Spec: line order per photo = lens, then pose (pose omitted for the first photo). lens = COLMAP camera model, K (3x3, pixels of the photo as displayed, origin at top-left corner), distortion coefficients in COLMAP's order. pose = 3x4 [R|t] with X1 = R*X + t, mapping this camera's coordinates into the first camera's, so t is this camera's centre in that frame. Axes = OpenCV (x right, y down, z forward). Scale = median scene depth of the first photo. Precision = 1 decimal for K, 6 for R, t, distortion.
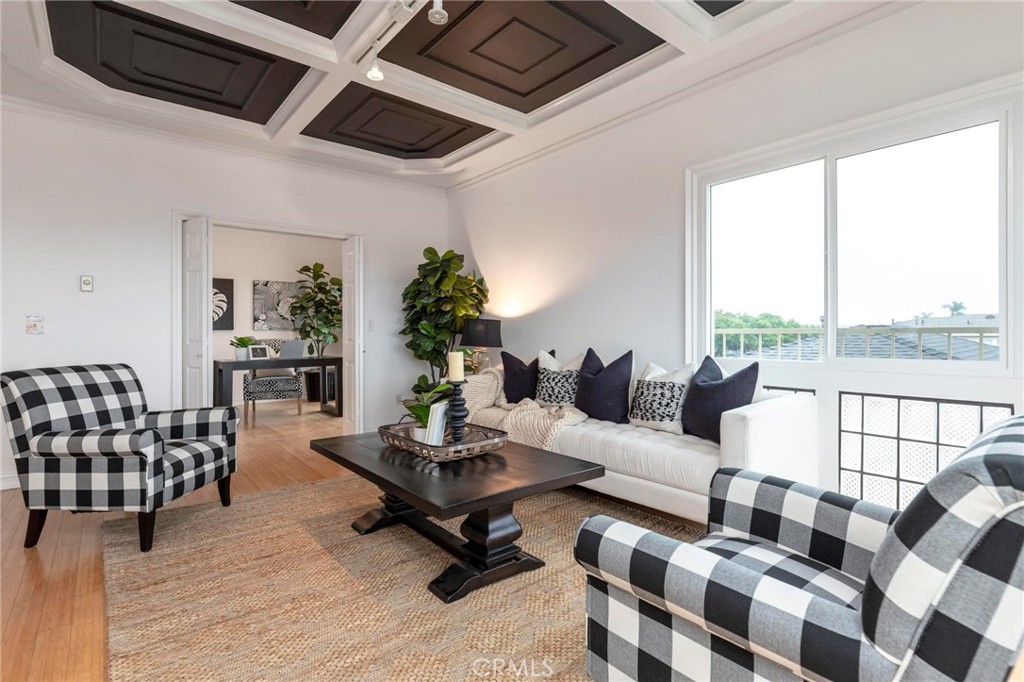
lens RADIAL K [[481.6, 0, 512.2], [0, 481.6, 331.9], [0, 0, 1]] dist [-0.000693, -0.000718]
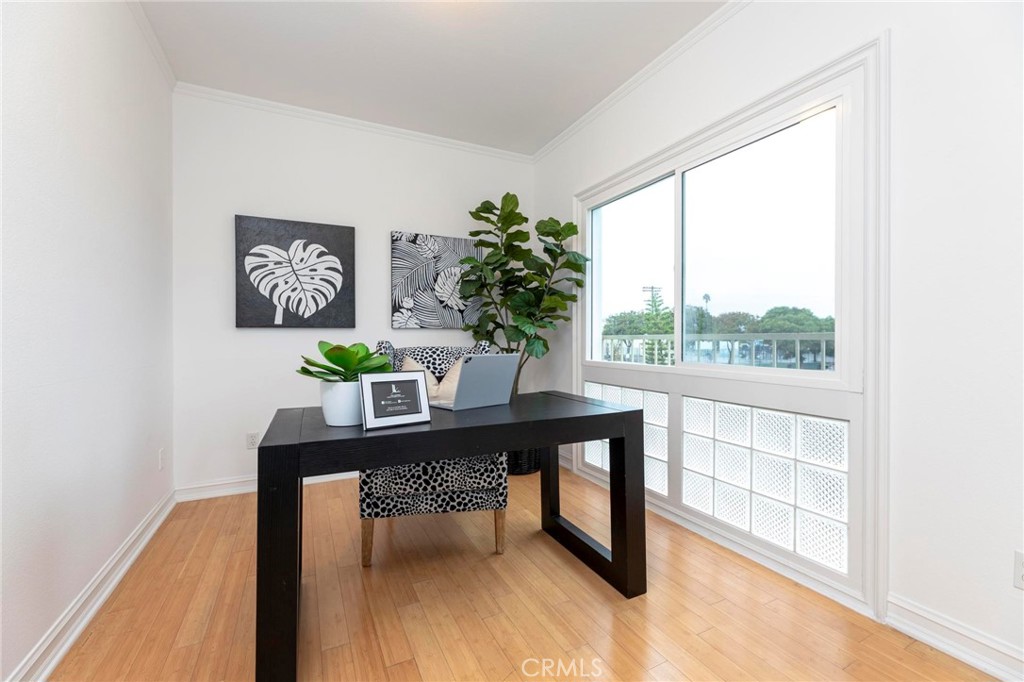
lens RADIAL K [[445.0, 0, 512.0], [0, 445.0, 341.0], [0, 0, 1]] dist [-0.001719, -0.000220]
pose [[0.968744, 0.006499, -0.247978, -0.639291], [-0.003769, 0.999927, 0.011484, 0.006800], [0.248035, -0.010191, 0.968698, 1.237730]]
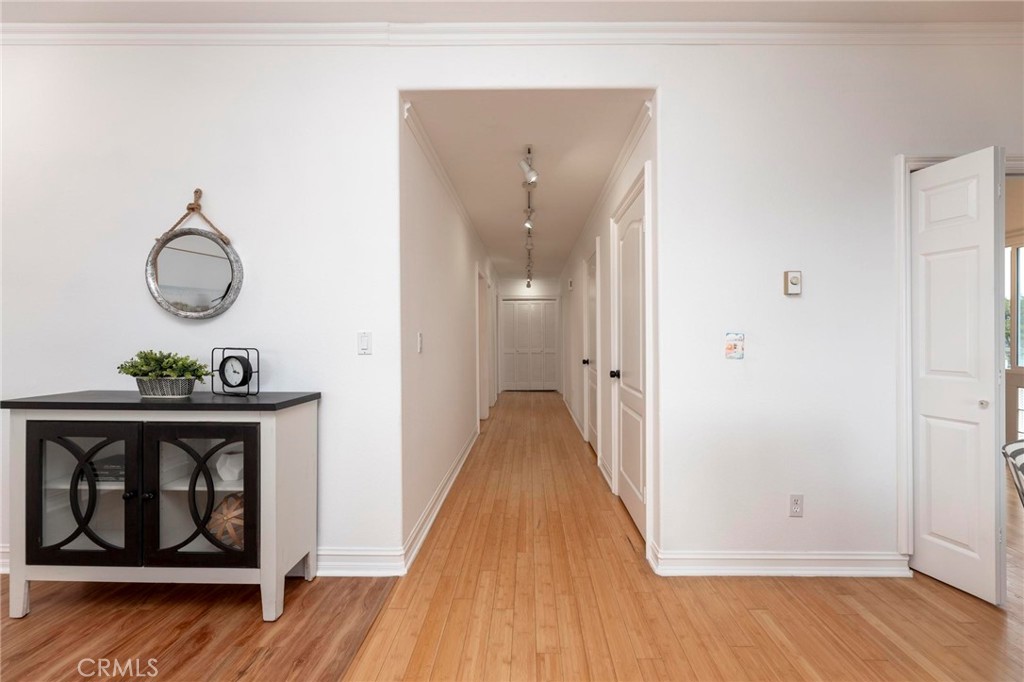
lens RADIAL K [[416.7, 0, 522.3], [0, 416.7, 341.1], [0, 0, 1]] dist [0.000868, 0.000011]
pose [[0.762748, 0.008699, -0.646637, -0.807456], [-0.001493, 0.999931, 0.011690, -0.026815], [0.646694, -0.007951, 0.762708, 0.325106]]
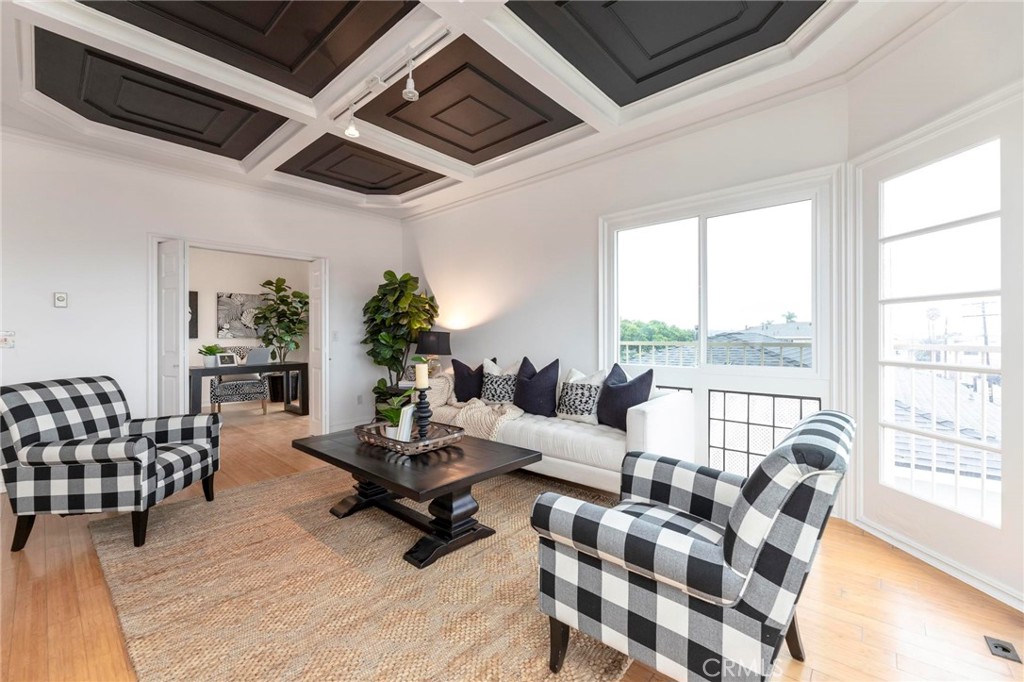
lens RADIAL K [[410.1, 0, 510.0], [0, 410.1, 334.6], [0, 0, 1]] dist [0.001637, 0.000033]
pose [[0.989247, -0.000051, 0.146252, -0.033112], [0.000212, 0.999999, -0.001081, -0.022604], [-0.146252, 0.001101, 0.989247, -0.046838]]
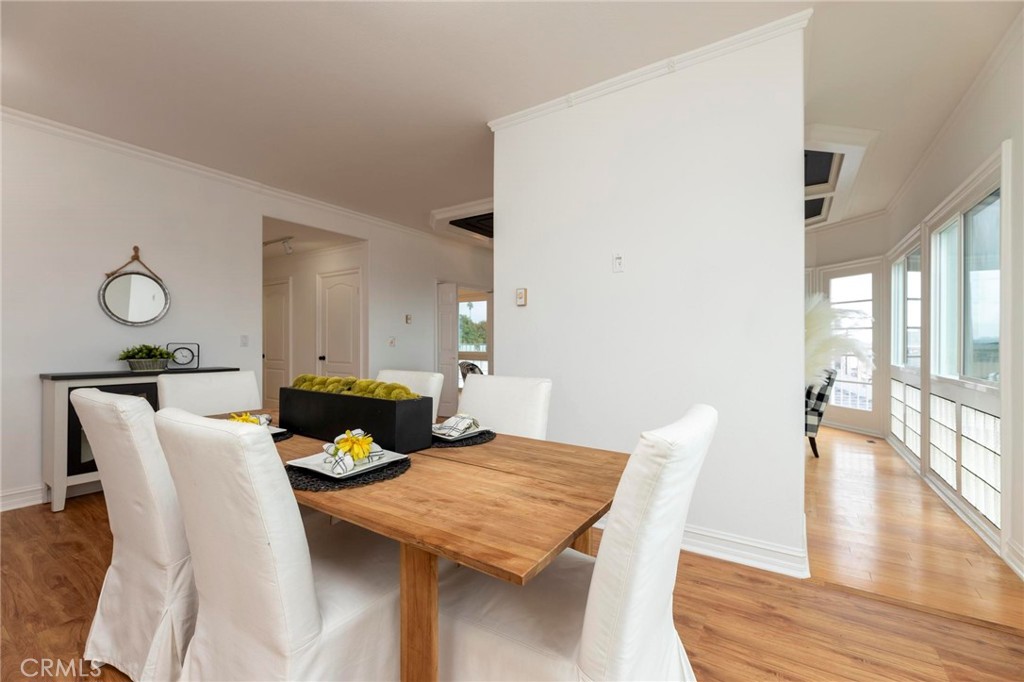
lens RADIAL K [[432.2, 0, 512.0], [0, 432.2, 341.0], [0, 0, 1]] dist [-0.021174, -0.000033]
pose [[0.959755, 0.006638, 0.280759, -0.979968], [-0.007695, 0.999967, 0.002663, -0.025057], [-0.280732, -0.004716, 0.959775, -0.702854]]
